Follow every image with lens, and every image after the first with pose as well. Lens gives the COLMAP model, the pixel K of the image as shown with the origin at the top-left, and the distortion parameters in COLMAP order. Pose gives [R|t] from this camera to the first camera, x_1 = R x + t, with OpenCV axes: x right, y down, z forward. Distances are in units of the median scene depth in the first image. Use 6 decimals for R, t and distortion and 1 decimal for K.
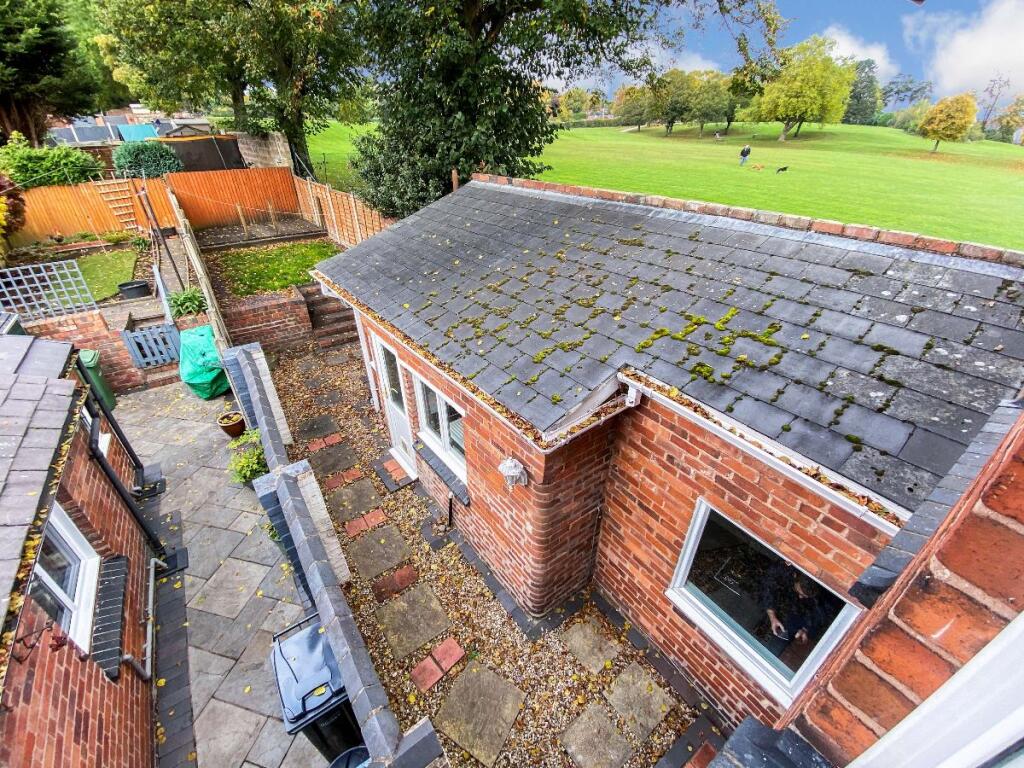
lens RADIAL K [[415.9, 0, 510.1], [0, 415.9, 387.0], [0, 0, 1]] dist [0.000638, 0.000018]
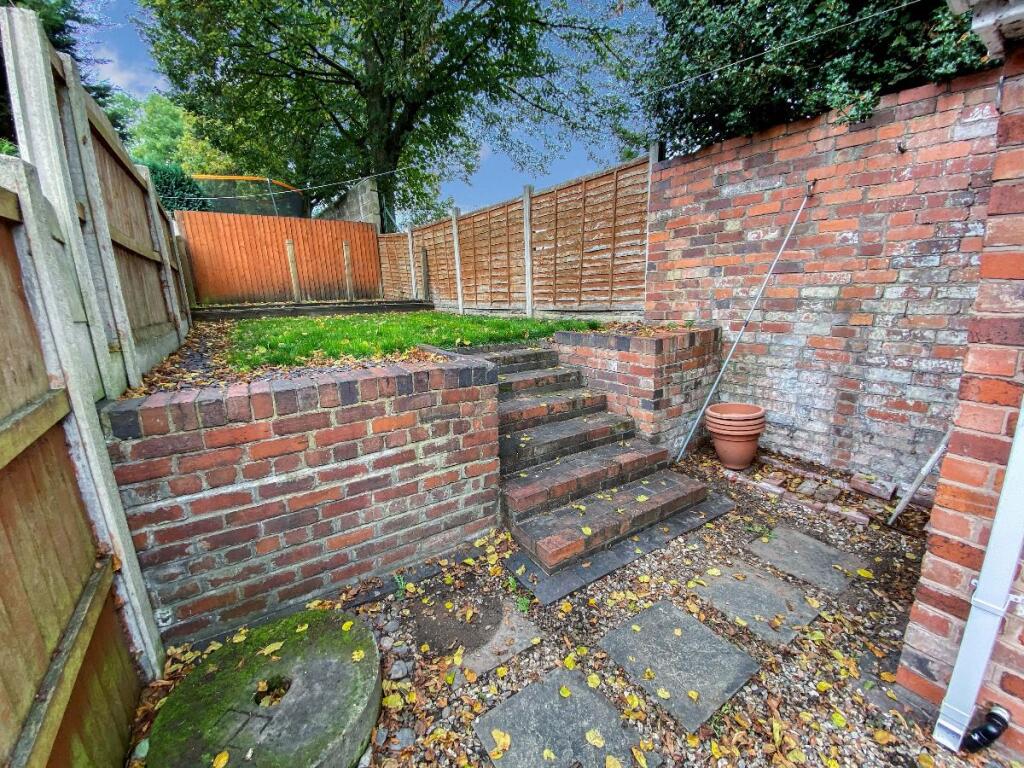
lens RADIAL K [[415.9, 0, 517.6], [0, 415.9, 384.3], [0, 0, 1]] dist [0.000638, 0.000018]
pose [[0.999152, -0.009700, -0.040024, -0.475953], [-0.003214, 0.950530, -0.310615, -0.123571], [0.041057, 0.310480, 0.949693, 0.776854]]
